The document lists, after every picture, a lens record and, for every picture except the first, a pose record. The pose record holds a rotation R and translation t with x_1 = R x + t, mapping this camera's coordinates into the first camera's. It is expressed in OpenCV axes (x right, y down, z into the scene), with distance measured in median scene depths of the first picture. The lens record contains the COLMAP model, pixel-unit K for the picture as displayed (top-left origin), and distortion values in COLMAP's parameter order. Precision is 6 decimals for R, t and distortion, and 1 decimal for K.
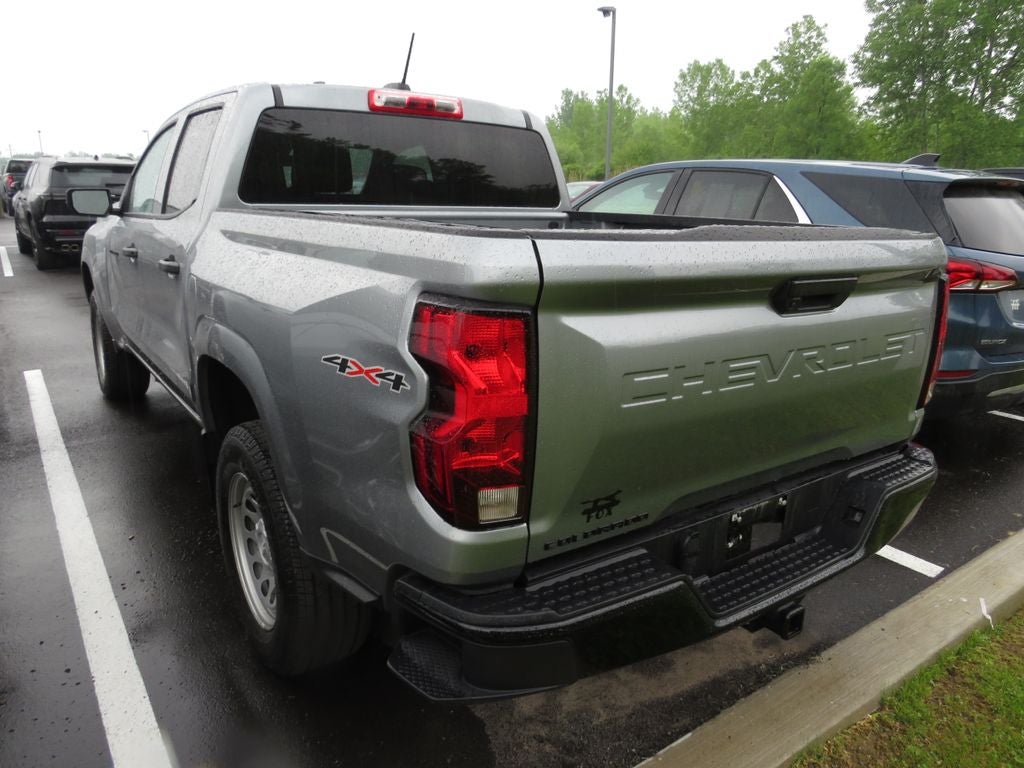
lens RADIAL K [[725.2, 0, 507.8], [0, 725.2, 472.9], [0, 0, 1]] dist [-0.039999, 0.020648]
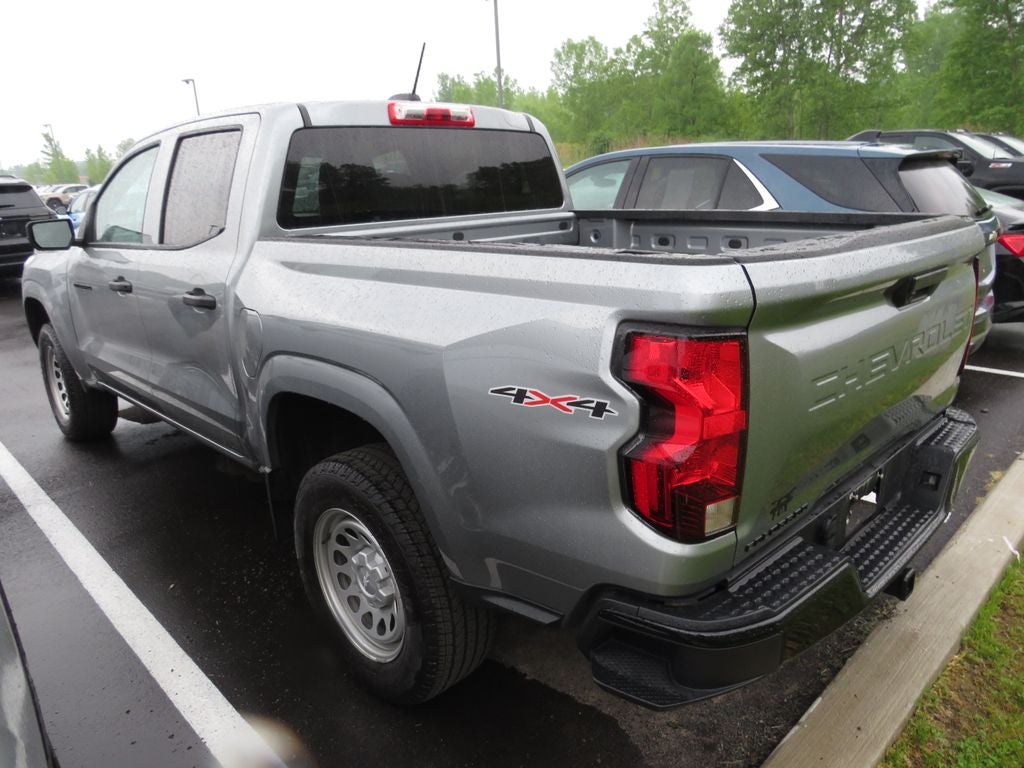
lens RADIAL K [[725.2, 0, 507.8], [0, 725.2, 472.9], [0, 0, 1]] dist [-0.039999, 0.020648]
pose [[0.984563, -0.117351, 0.129860, -0.133943], [0.114640, 0.993007, 0.028184, -0.025102], [-0.132260, -0.012862, 0.991132, -0.000882]]
